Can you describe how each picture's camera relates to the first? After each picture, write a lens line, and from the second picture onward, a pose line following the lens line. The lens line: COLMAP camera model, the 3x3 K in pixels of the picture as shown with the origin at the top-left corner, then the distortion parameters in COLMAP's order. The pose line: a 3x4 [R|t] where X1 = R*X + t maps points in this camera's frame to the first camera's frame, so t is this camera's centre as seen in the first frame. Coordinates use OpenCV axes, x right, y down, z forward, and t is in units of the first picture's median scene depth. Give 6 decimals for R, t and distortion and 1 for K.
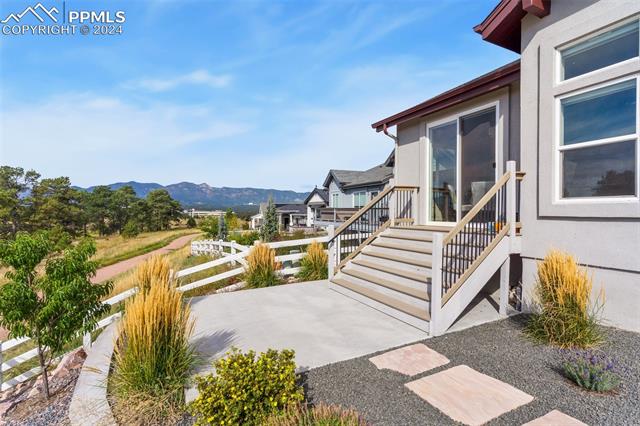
lens RADIAL K [[306.6, 0, 320.0], [0, 306.6, 213.0], [0, 0, 1]] dist [-0.001063, -0.000226]
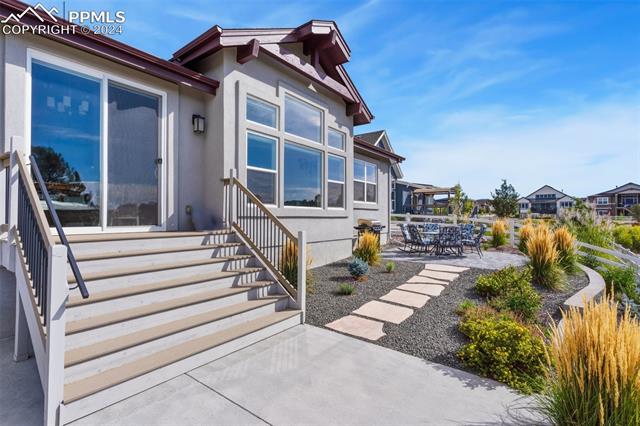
lens RADIAL K [[306.6, 0, 320.0], [0, 306.6, 213.0], [0, 0, 1]] dist [-0.001063, -0.000226]
pose [[-0.438746, -0.001692, 0.898610, -0.439354], [-0.007039, 0.999974, -0.001554, -0.002680], [-0.898584, -0.007007, -0.438746, 0.935811]]
